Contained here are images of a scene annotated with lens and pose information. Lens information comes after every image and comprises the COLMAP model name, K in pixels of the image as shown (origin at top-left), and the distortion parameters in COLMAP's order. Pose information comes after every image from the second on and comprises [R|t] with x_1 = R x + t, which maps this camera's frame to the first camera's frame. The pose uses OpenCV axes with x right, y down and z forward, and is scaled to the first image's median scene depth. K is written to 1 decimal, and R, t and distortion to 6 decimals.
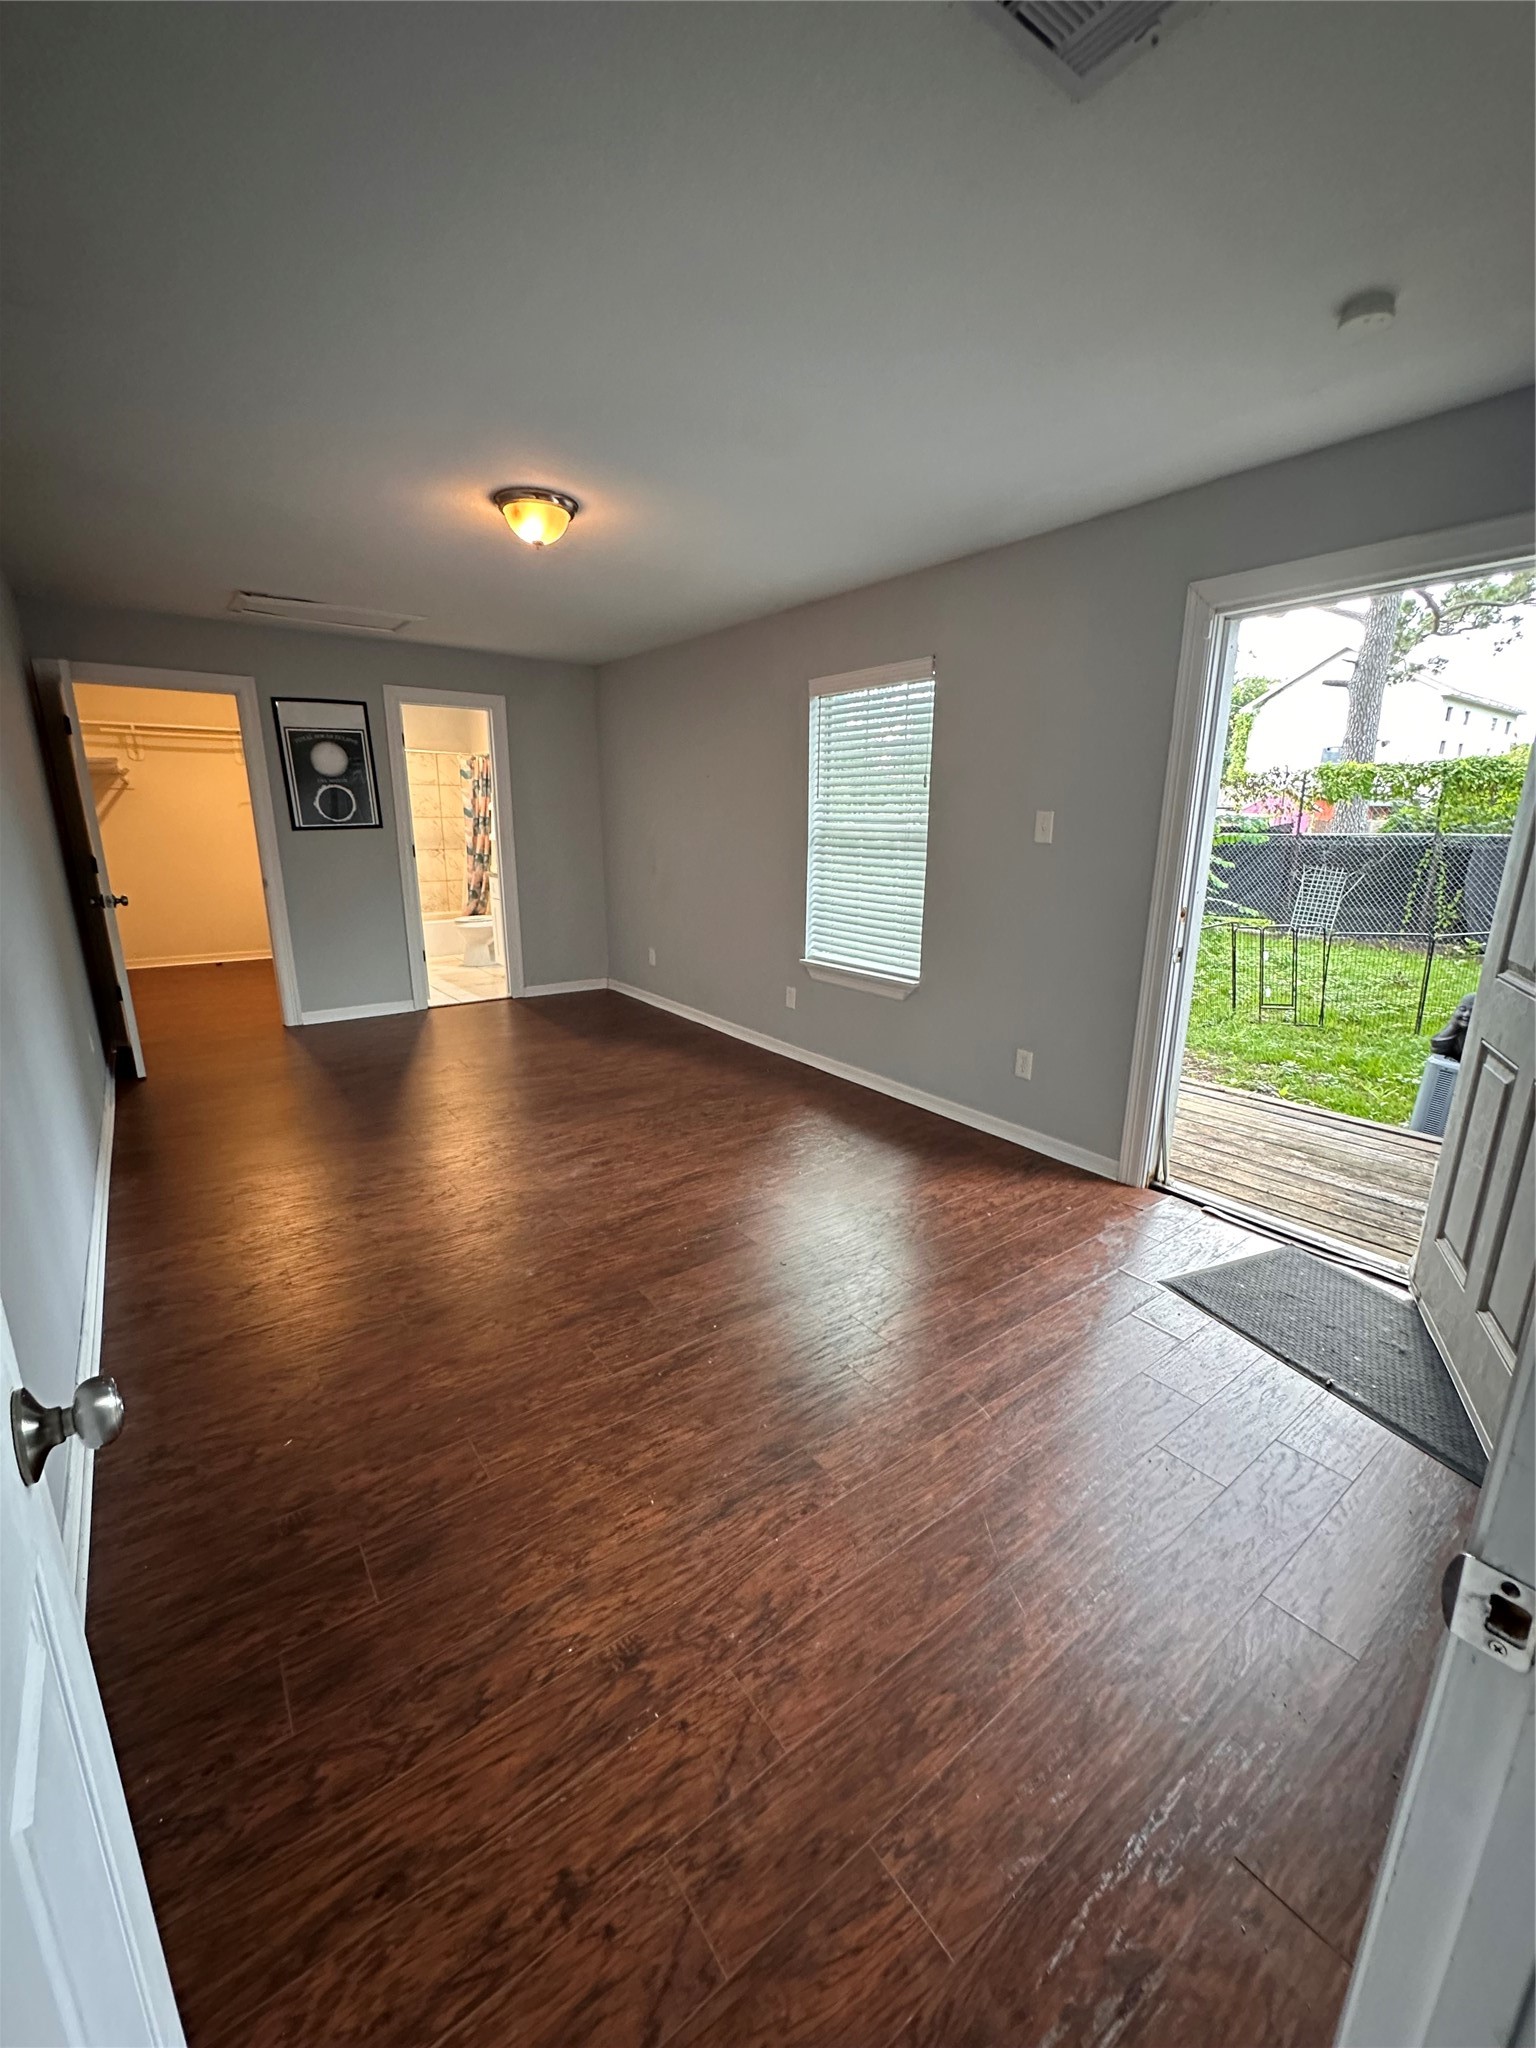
lens RADIAL K [[818.6, 0, 767.6], [0, 818.6, 1029.6], [0, 0, 1]] dist [-0.001012, 0.000256]
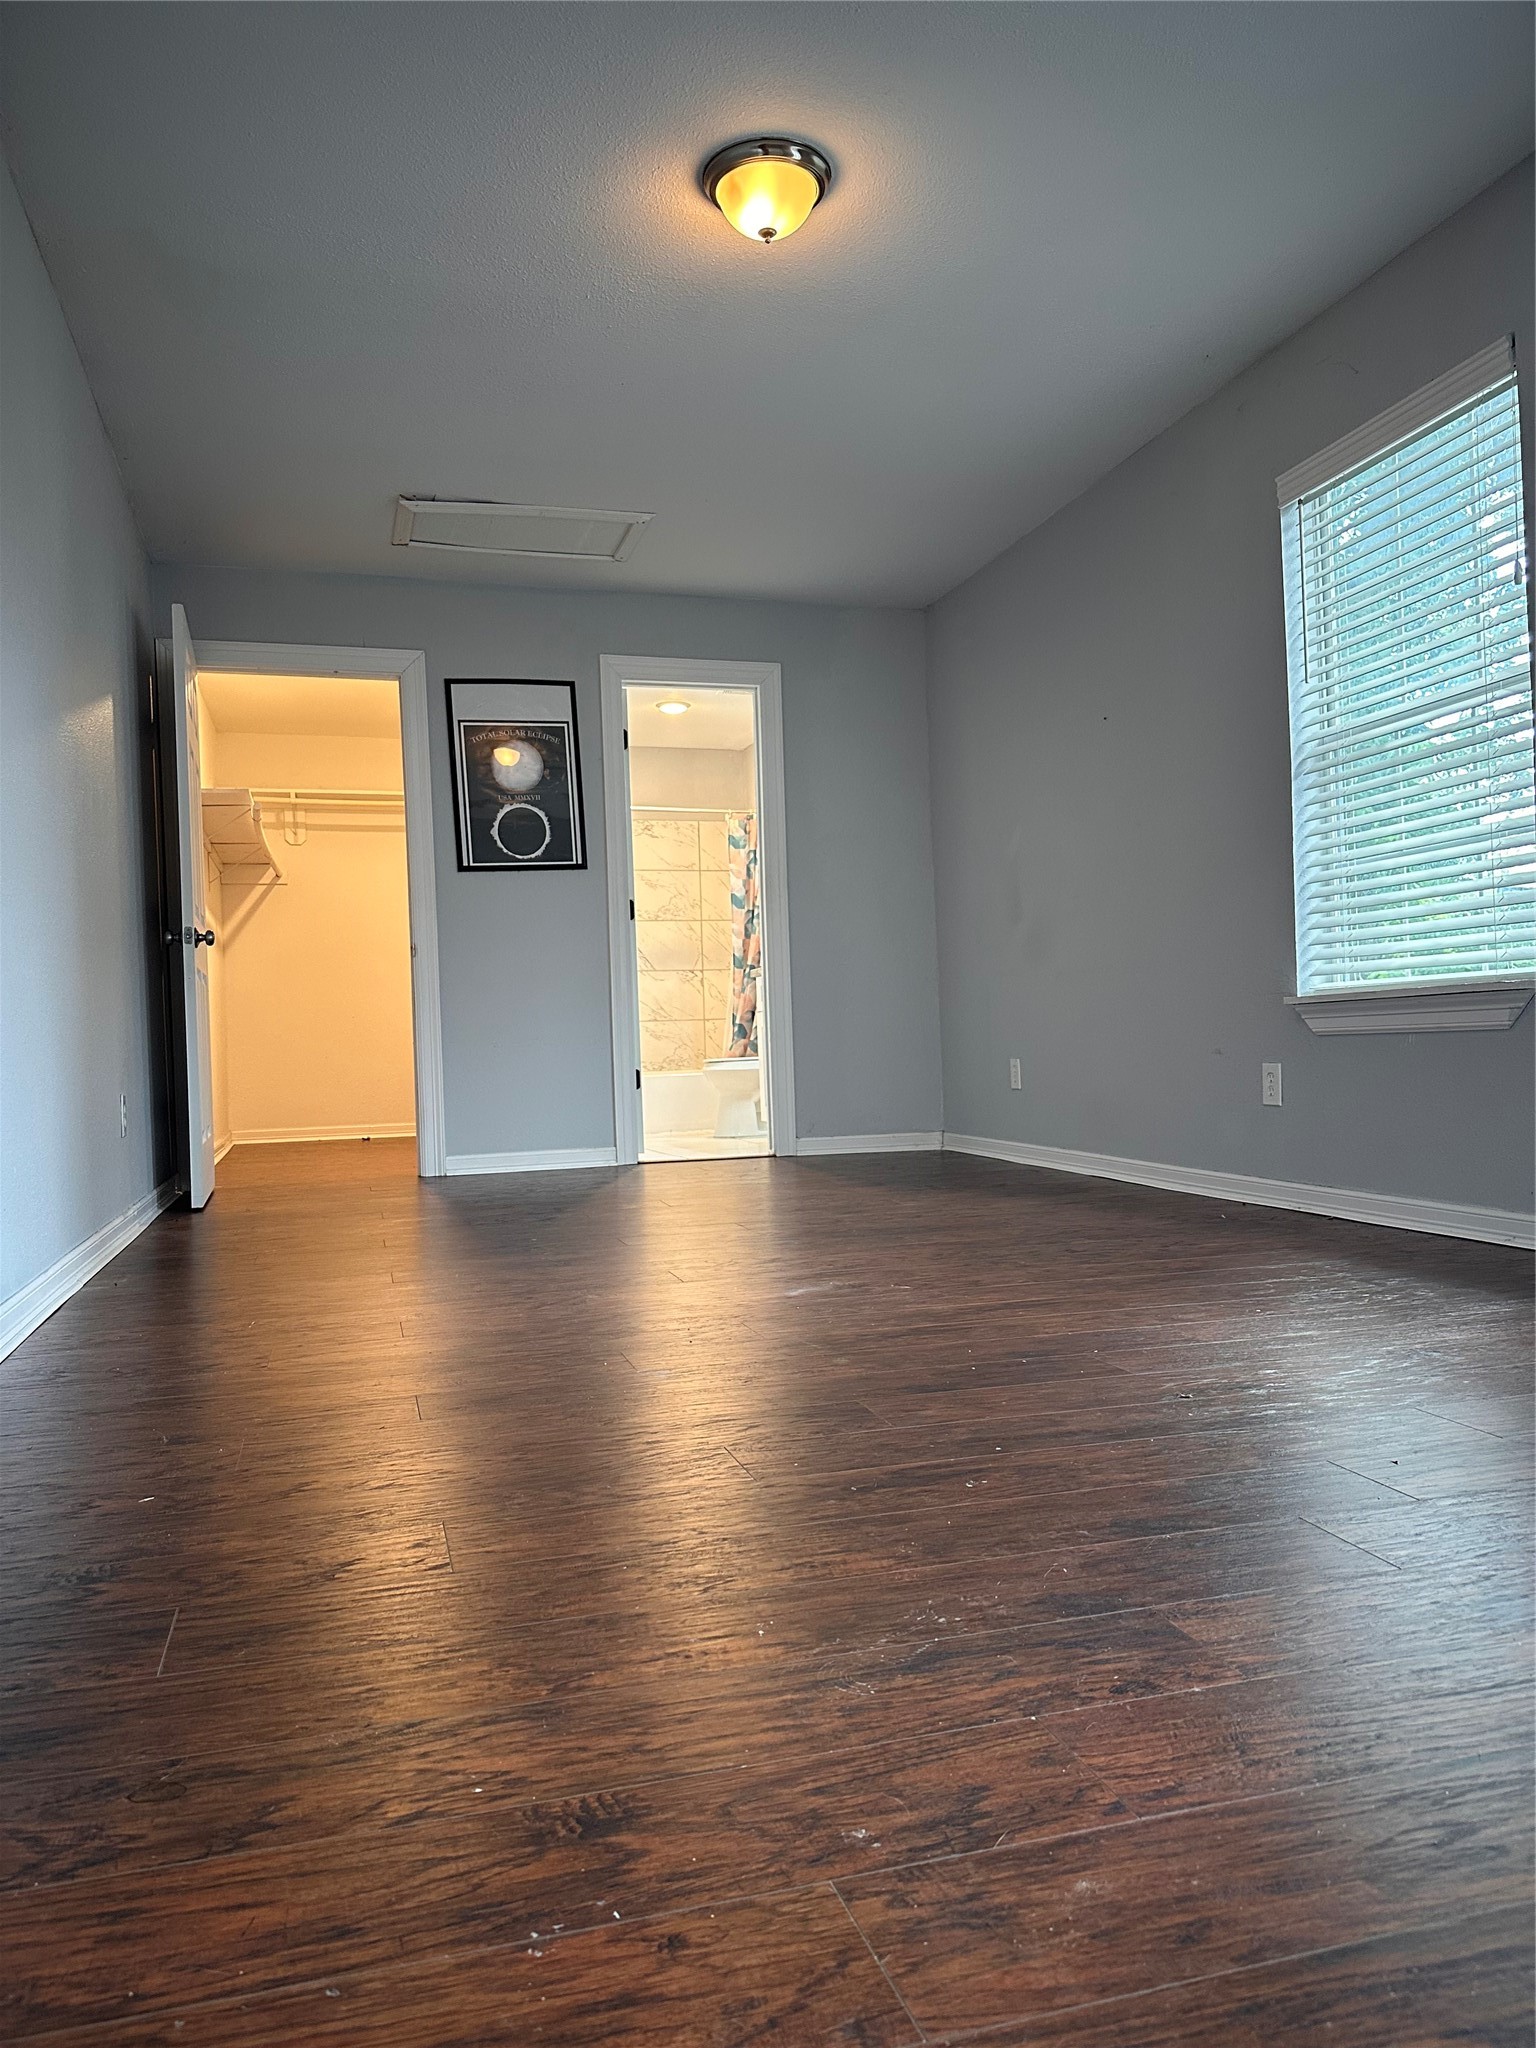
lens RADIAL K [[1436.9, 0, 759.9], [0, 1436.9, 1037.4], [0, 0, 1]] dist [0.062752, -0.074798]
pose [[0.935247, -0.039036, -0.351837, 0.052321], [-0.048231, 0.970582, -0.235891, 0.170874], [0.350695, 0.237586, 0.905851, 0.088403]]
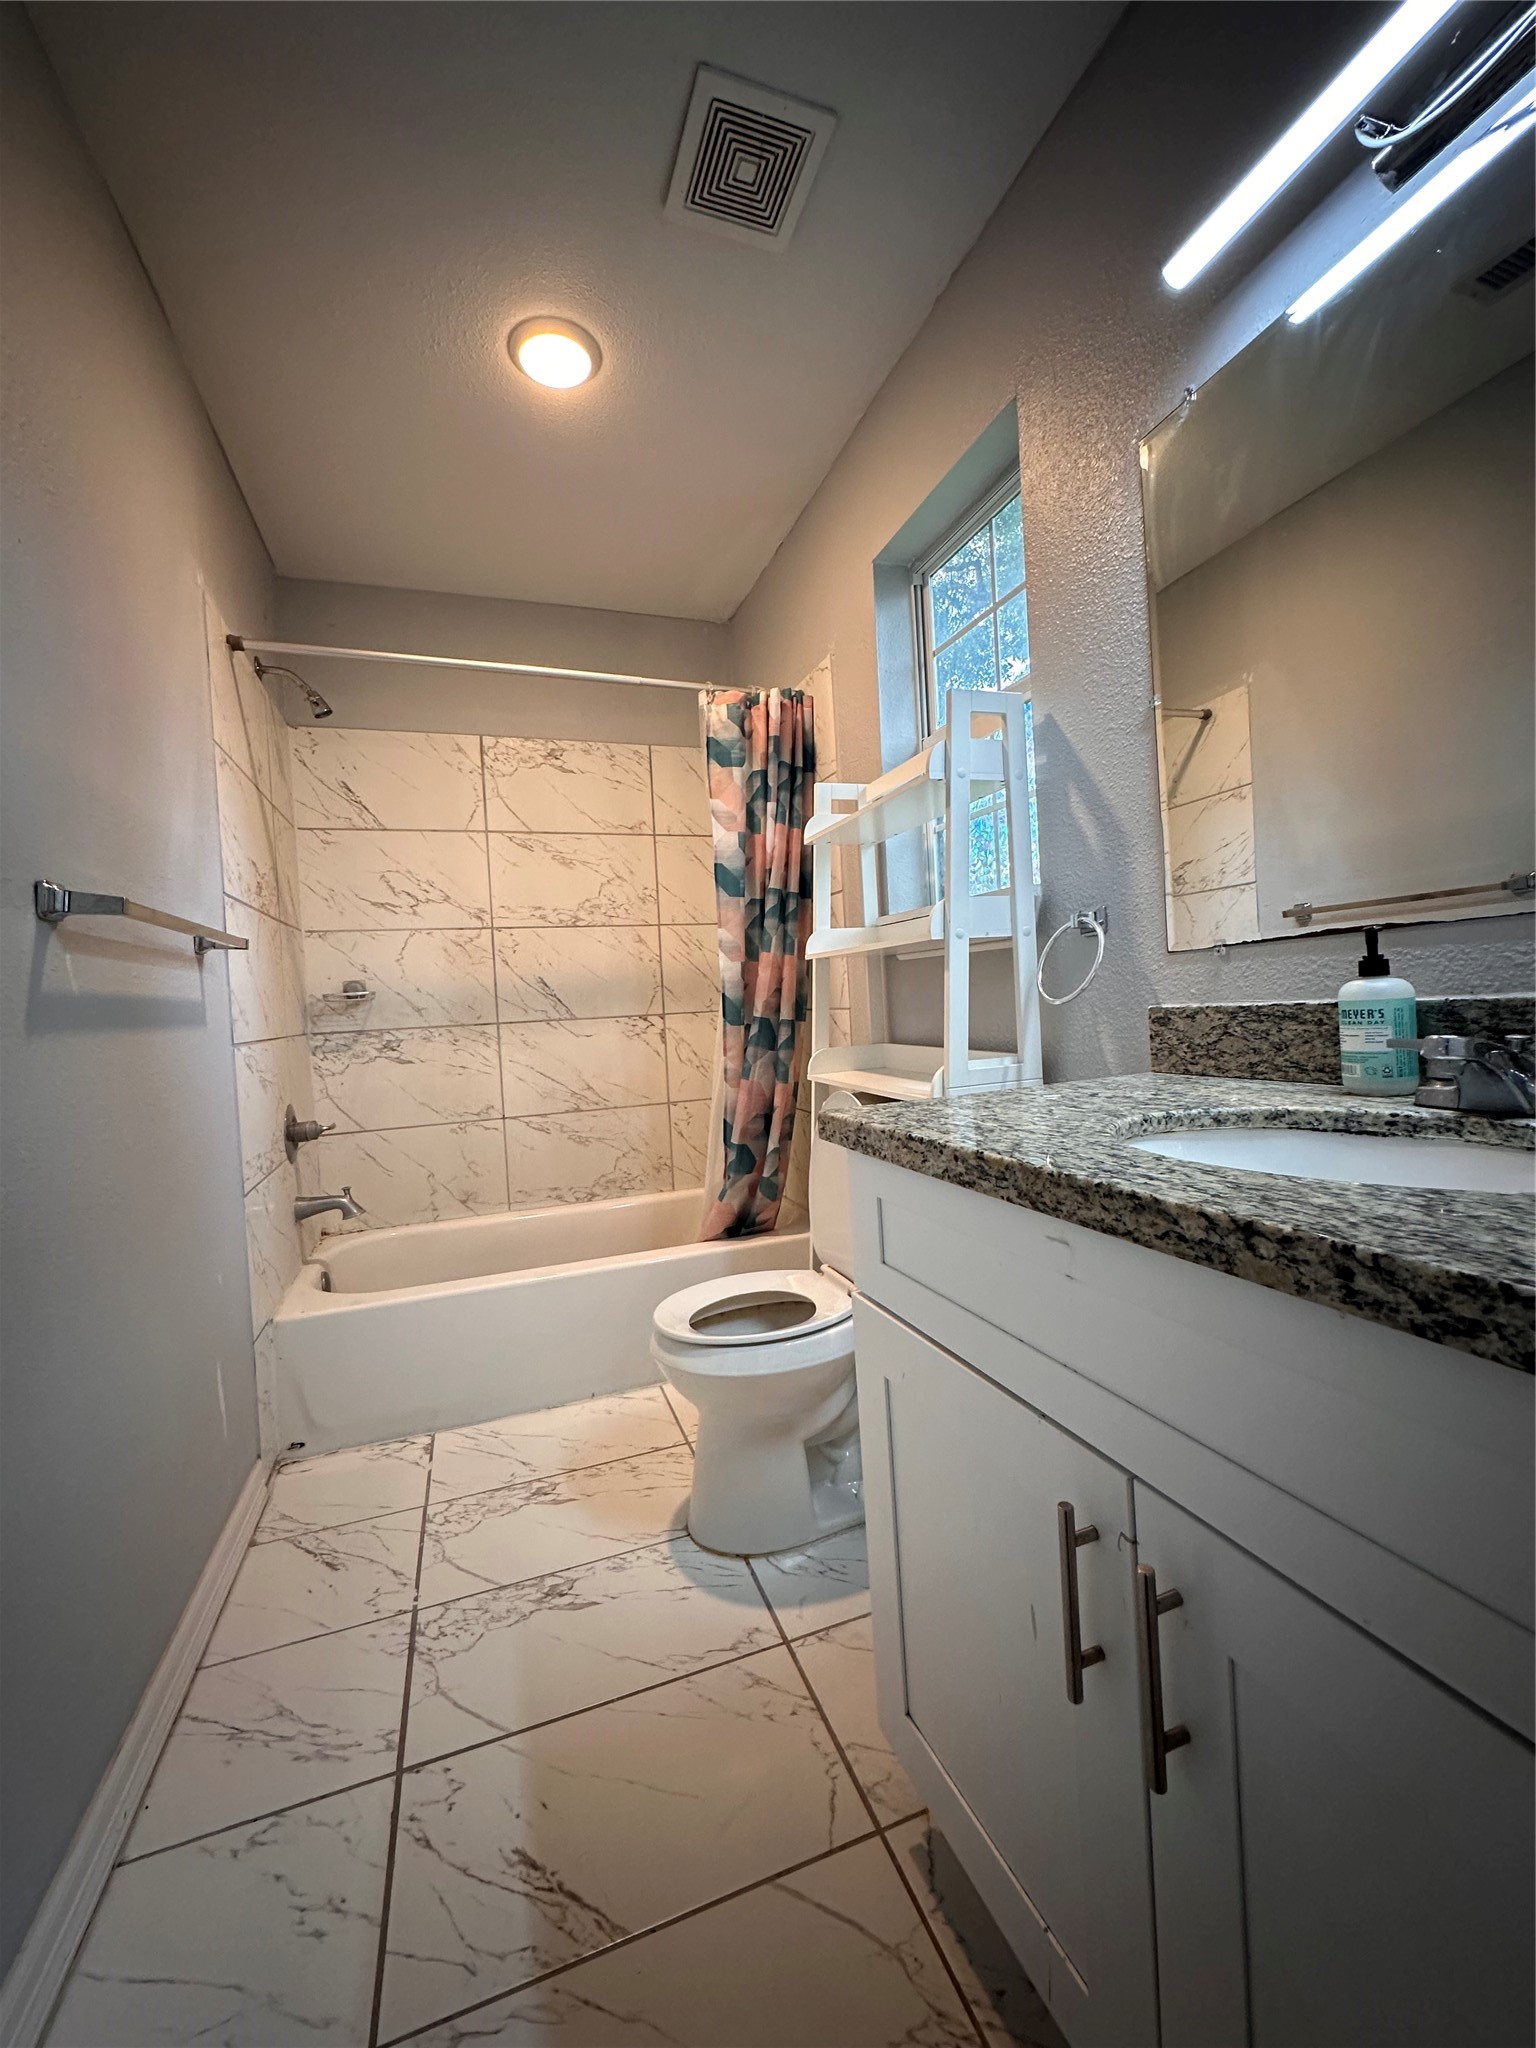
lens RADIAL K [[818.6, 0, 774.1], [0, 818.6, 1022.5], [0, 0, 1]] dist [-0.001012, 0.000256]
pose [[0.955878, -0.049288, -0.289598, -0.512677], [-0.013400, 0.977483, -0.210590, -0.295539], [0.293457, 0.205179, 0.933694, 1.415505]]
